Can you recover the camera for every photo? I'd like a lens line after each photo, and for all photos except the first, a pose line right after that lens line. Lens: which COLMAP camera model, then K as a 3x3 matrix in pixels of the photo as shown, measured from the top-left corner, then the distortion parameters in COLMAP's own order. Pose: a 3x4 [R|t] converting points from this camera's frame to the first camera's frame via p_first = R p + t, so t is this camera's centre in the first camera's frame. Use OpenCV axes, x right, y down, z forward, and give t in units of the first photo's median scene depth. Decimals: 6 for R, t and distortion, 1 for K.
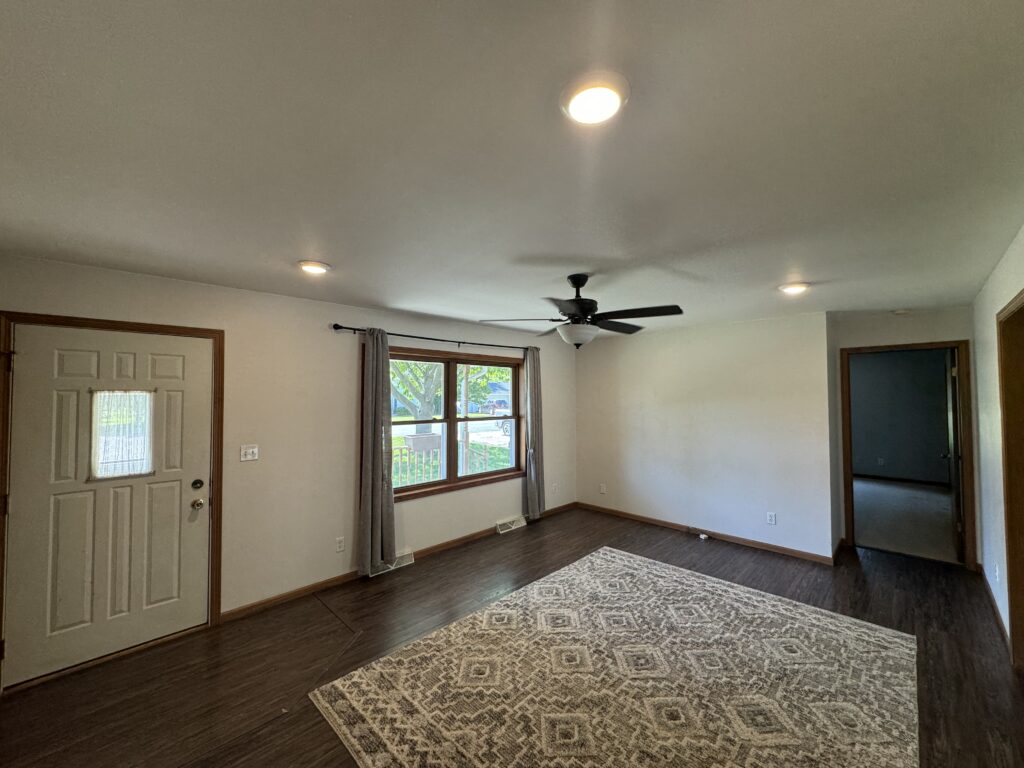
lens RADIAL K [[412.2, 0, 513.5], [0, 412.2, 383.0], [0, 0, 1]] dist [-0.001015, -0.000107]
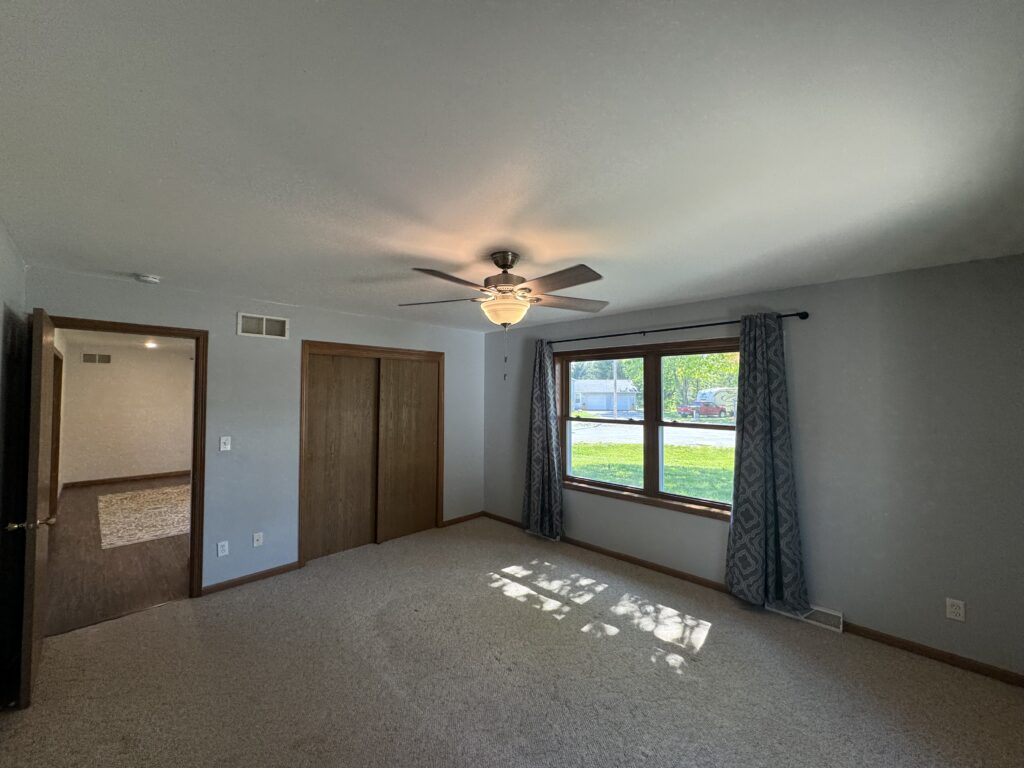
lens RADIAL K [[412.2, 0, 514.0], [0, 412.2, 387.1], [0, 0, 1]] dist [-0.001015, -0.000107]
pose [[0.006521, -0.014067, -0.999880, 2.404244], [0.031029, 0.999422, -0.013858, 0.060996], [0.999497, -0.030934, 0.006954, 2.414815]]
